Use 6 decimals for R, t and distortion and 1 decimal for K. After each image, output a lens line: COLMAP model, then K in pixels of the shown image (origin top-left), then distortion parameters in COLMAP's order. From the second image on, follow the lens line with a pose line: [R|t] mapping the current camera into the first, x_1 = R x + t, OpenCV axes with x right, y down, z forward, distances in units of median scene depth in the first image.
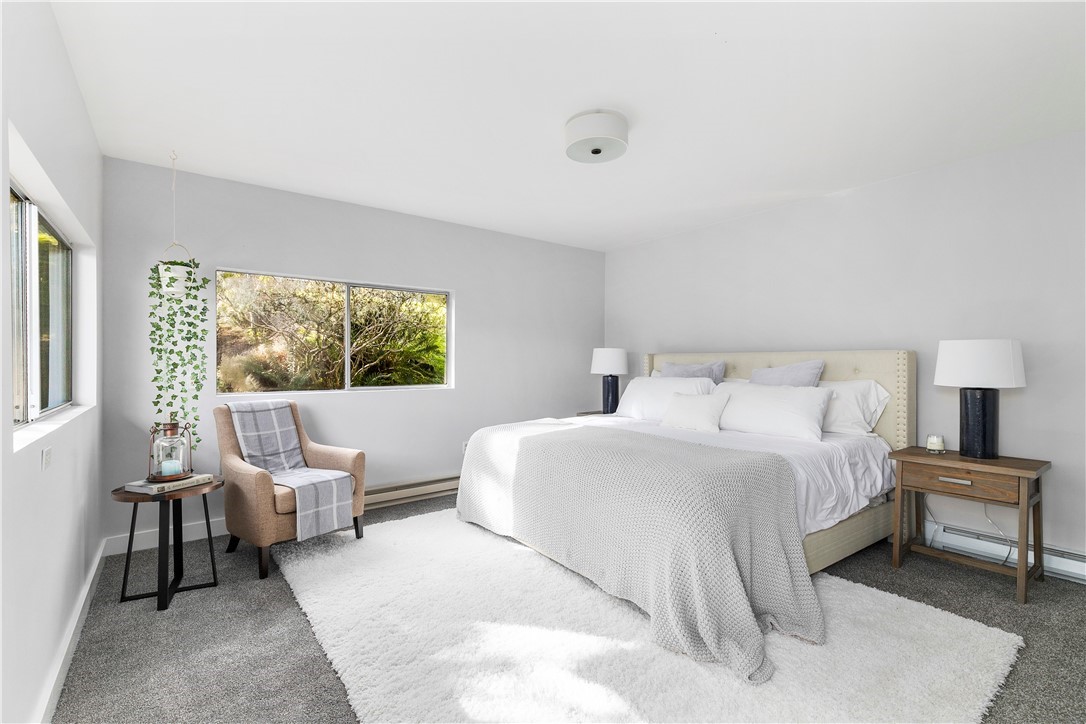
lens RADIAL K [[482.1, 0, 543.0], [0, 482.1, 362.0], [0, 0, 1]] dist [-0.000107, -0.000027]
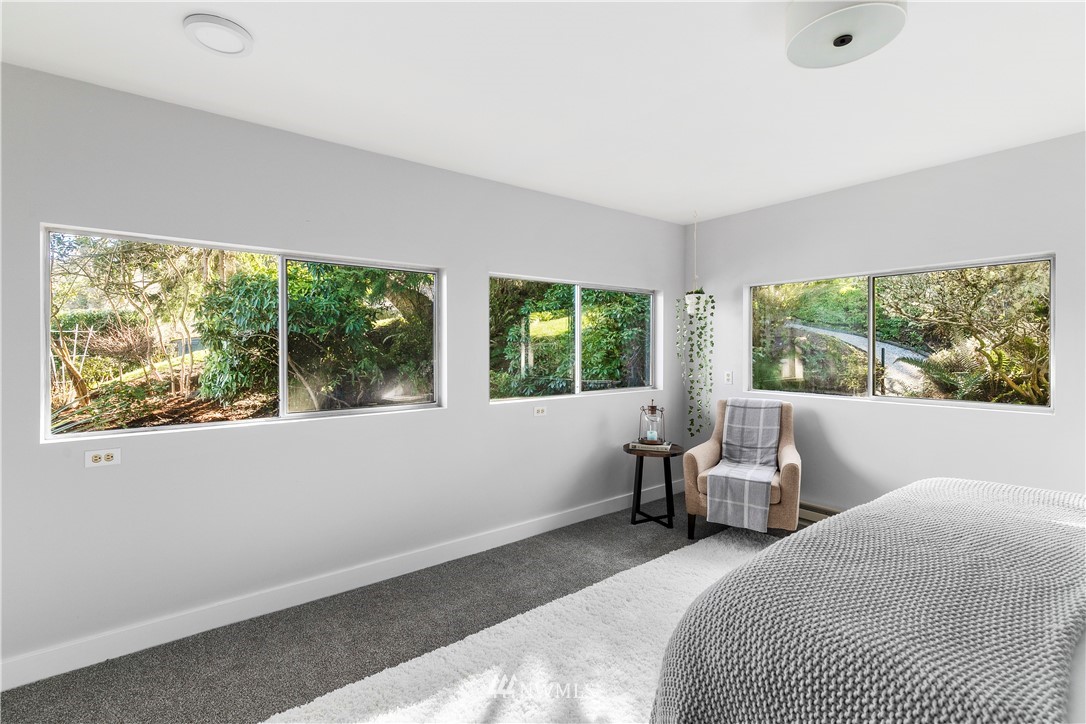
lens RADIAL K [[482.1, 0, 543.0], [0, 482.1, 362.0], [0, 0, 1]] dist [-0.000107, -0.000027]
pose [[-0.005167, 0.022520, -0.999733, 0.673253], [0.009023, 0.999707, 0.022473, -0.044891], [0.999946, -0.008905, -0.005369, 0.625587]]
